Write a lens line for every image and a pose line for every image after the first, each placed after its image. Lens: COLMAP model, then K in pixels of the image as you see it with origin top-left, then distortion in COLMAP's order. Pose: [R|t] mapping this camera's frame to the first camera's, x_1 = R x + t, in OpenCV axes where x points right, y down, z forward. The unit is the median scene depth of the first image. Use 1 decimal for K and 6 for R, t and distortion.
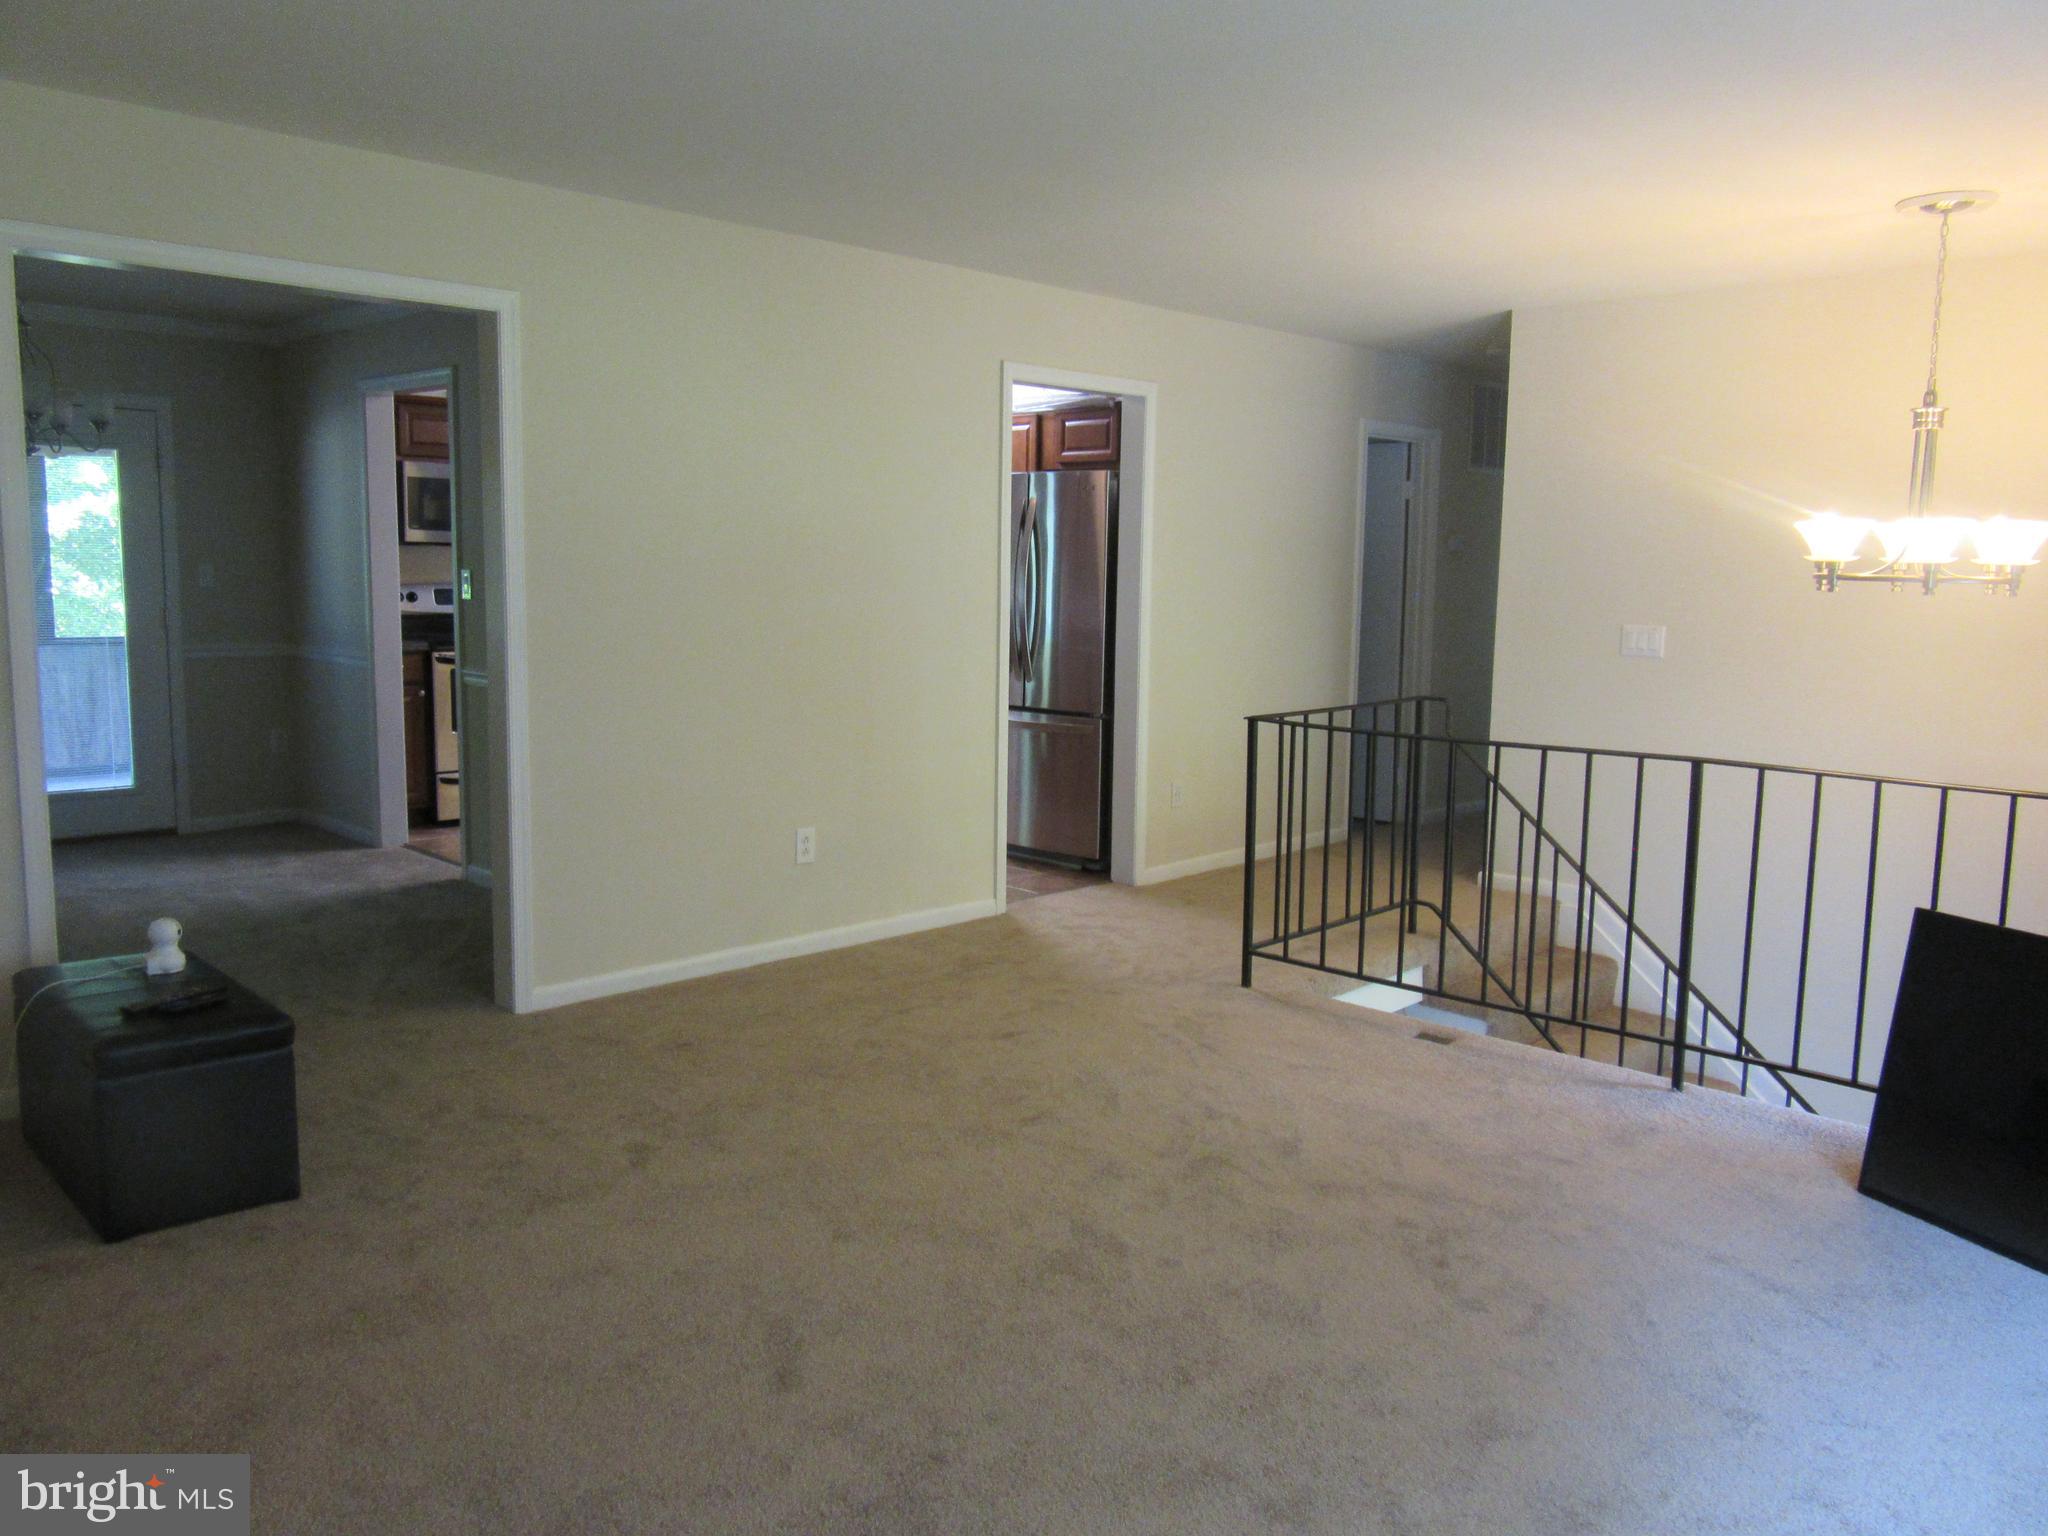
lens RADIAL K [[1545.6, 0, 1013.4], [0, 1545.6, 776.5], [0, 0, 1]] dist [-0.027298, 0.036407]
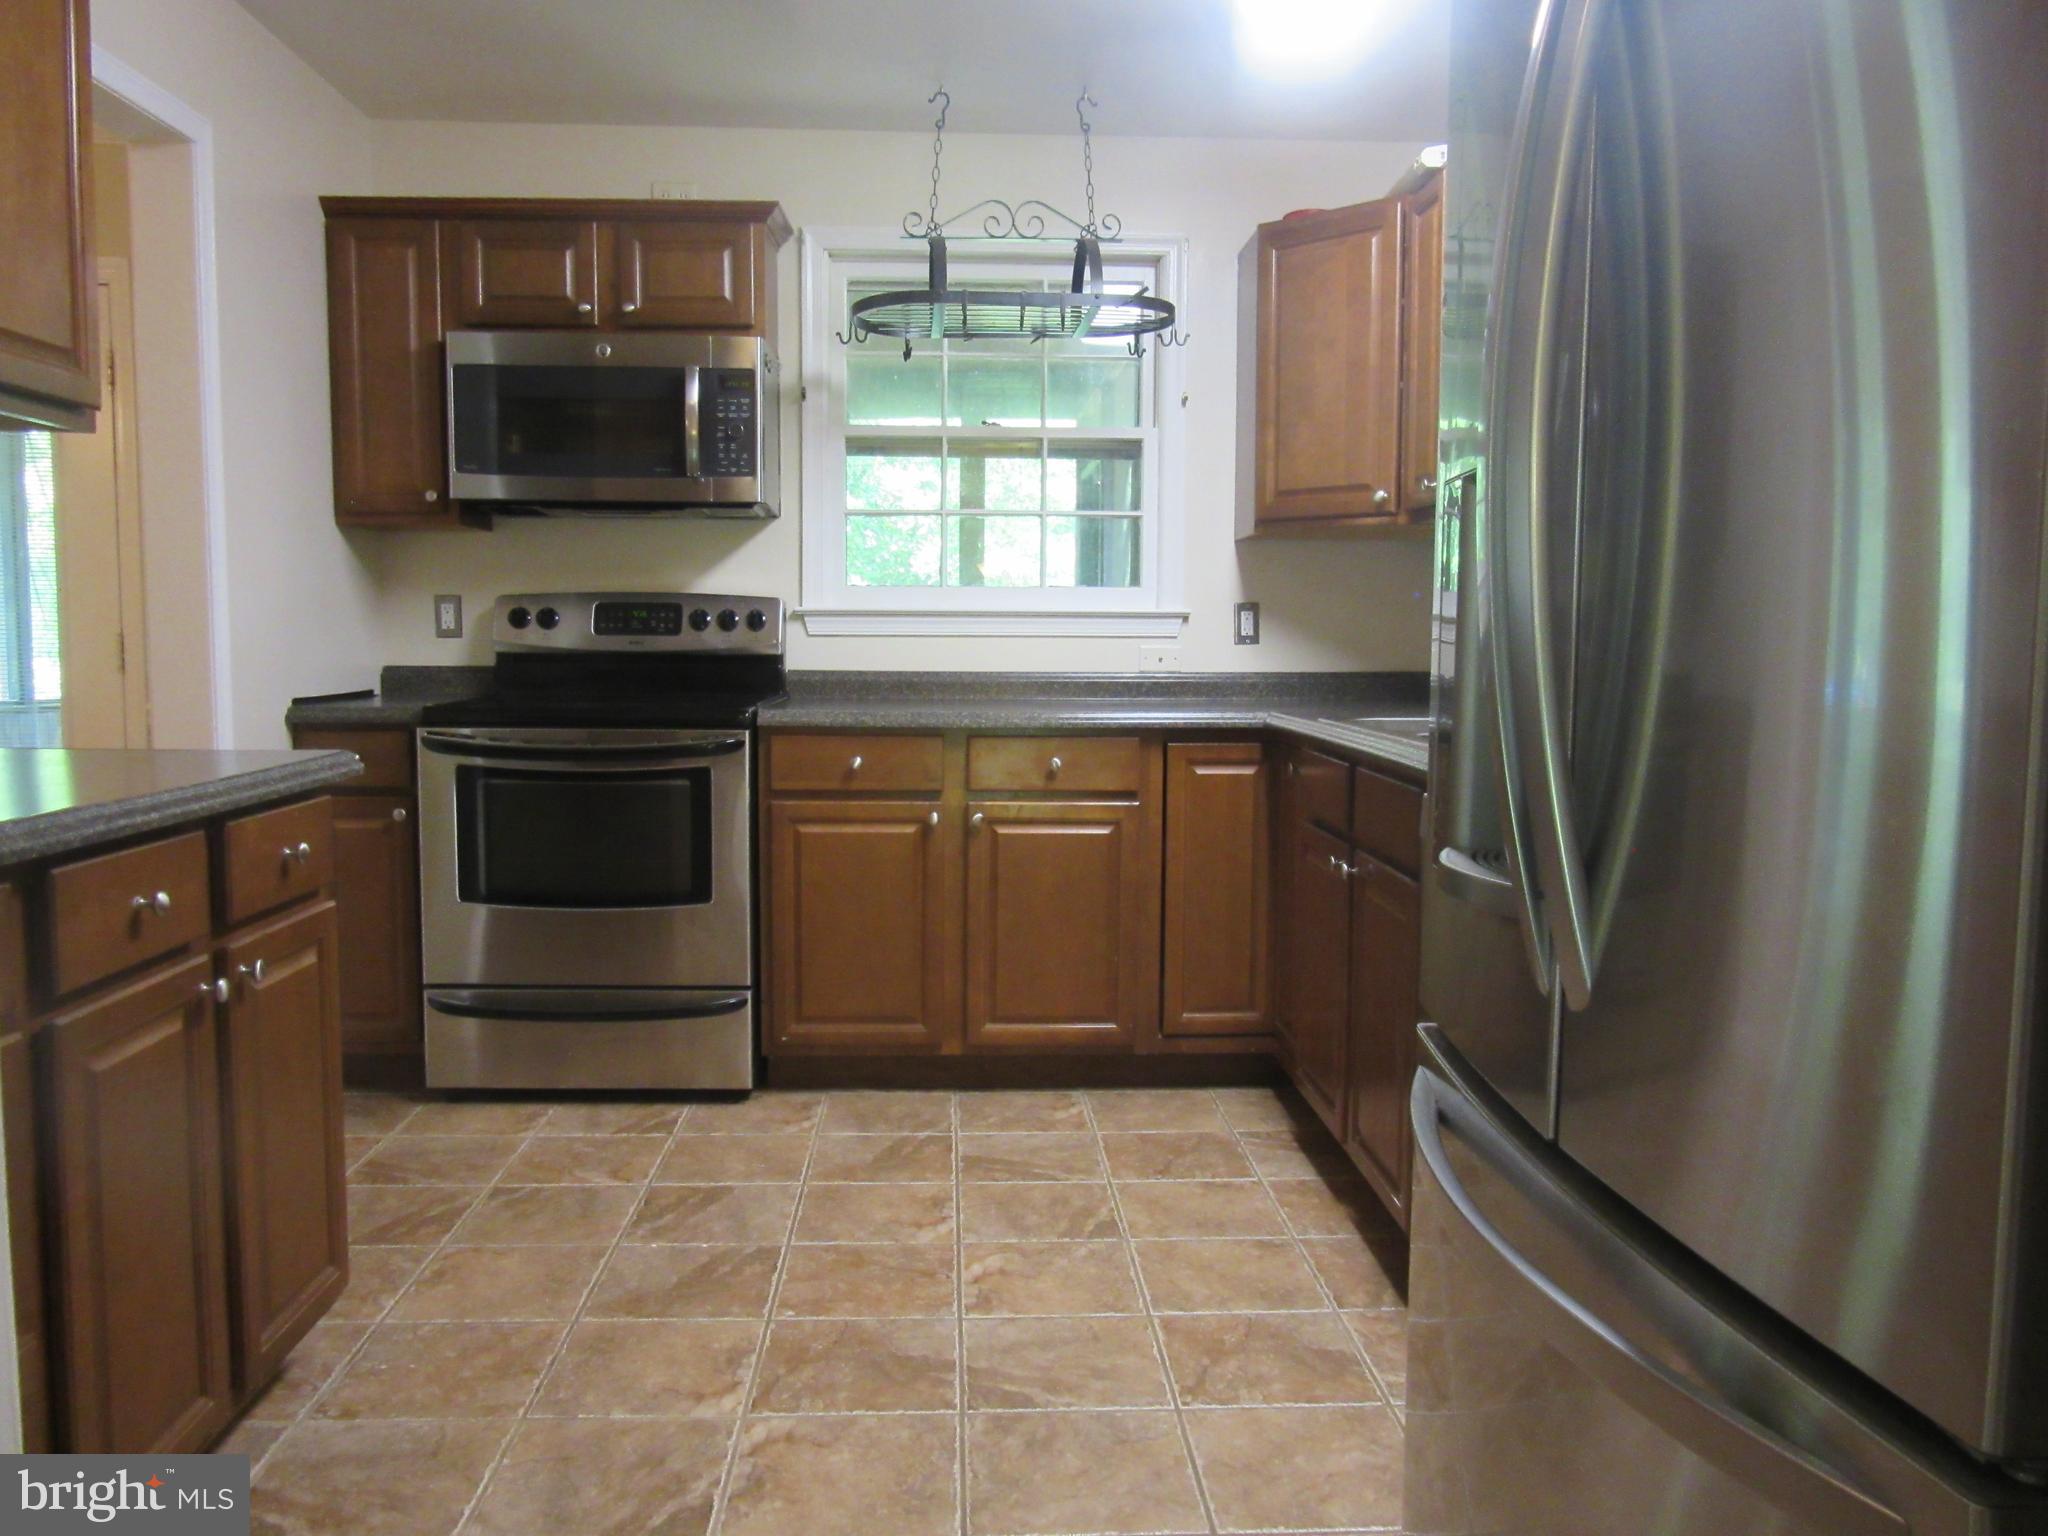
lens RADIAL K [[1545.6, 0, 1017.4], [0, 1545.6, 771.5], [0, 0, 1]] dist [-0.027298, 0.036407]
pose [[0.725517, 0.050515, -0.686348, 0.073303], [-0.085745, 0.996167, -0.017321, -0.074549], [0.682842, 0.071417, 0.727067, 0.782235]]
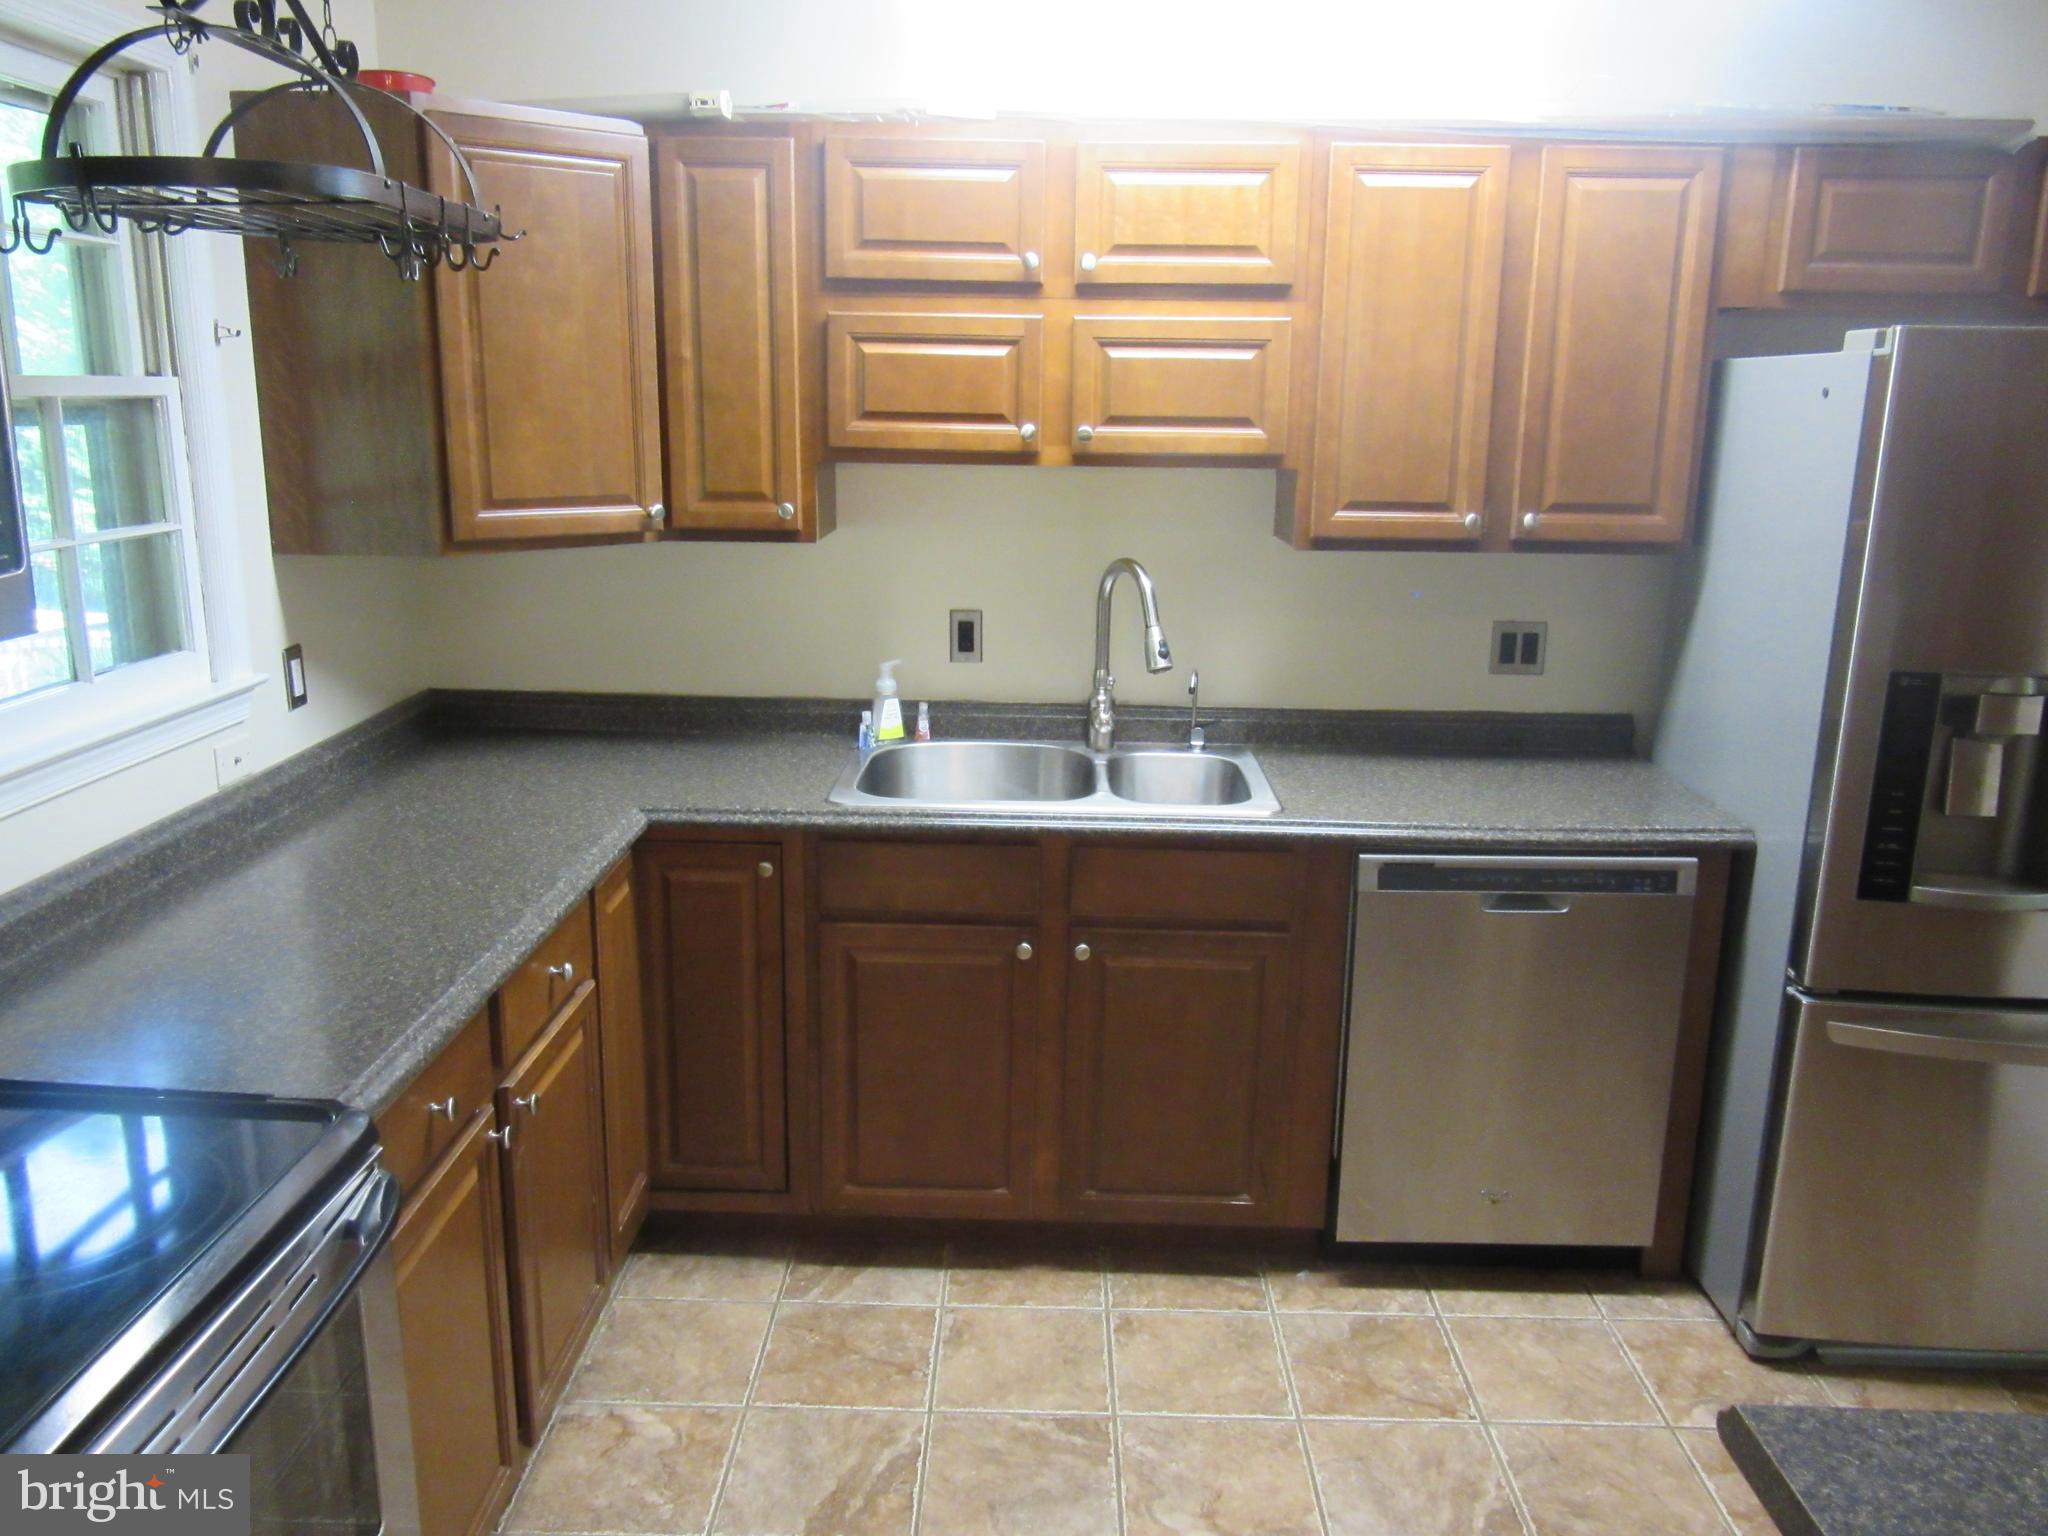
lens RADIAL K [[1545.6, 0, 1019.8], [0, 1545.6, 753.0], [0, 0, 1]] dist [-0.027298, 0.036407]
pose [[0.728142, -0.156408, 0.667343, -0.366704], [0.079476, 0.986315, 0.144450, -0.164901], [-0.680803, -0.052142, 0.730608, 0.848788]]
